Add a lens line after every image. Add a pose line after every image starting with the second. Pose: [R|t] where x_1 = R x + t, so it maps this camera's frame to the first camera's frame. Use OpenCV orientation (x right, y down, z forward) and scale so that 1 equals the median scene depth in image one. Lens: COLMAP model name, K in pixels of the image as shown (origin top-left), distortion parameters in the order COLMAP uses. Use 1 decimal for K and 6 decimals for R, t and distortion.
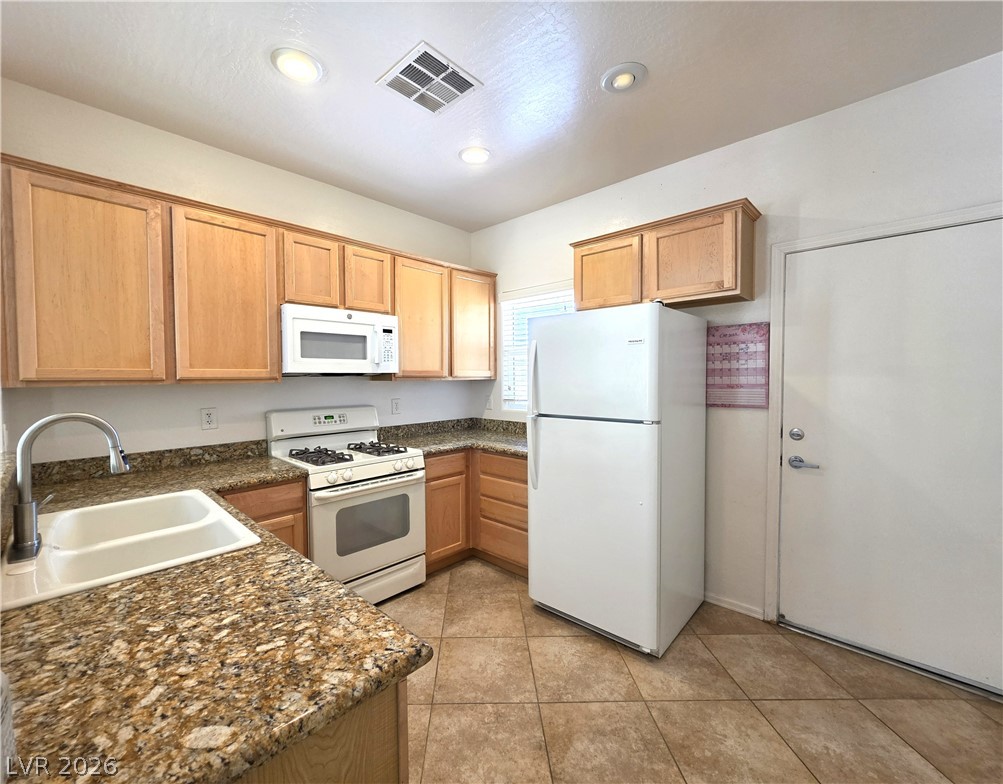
lens RADIAL K [[433.0, 0, 497.9], [0, 433.0, 391.4], [0, 0, 1]] dist [-0.001666, -0.000337]
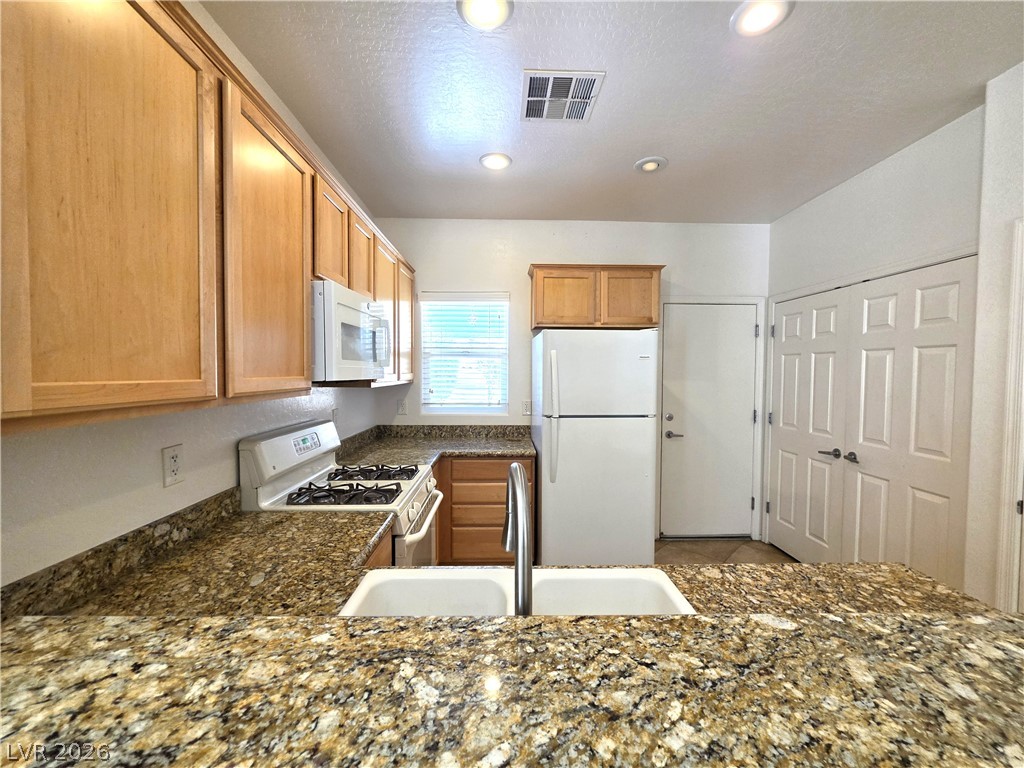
lens RADIAL K [[417.2, 0, 512.7], [0, 417.2, 383.7], [0, 0, 1]] dist [-0.003326, 0.000085]
pose [[0.690047, -0.013976, 0.723630, -0.905843], [0.016743, 0.999854, 0.003345, -0.042212], [-0.723571, 0.009807, 0.690180, 0.387380]]
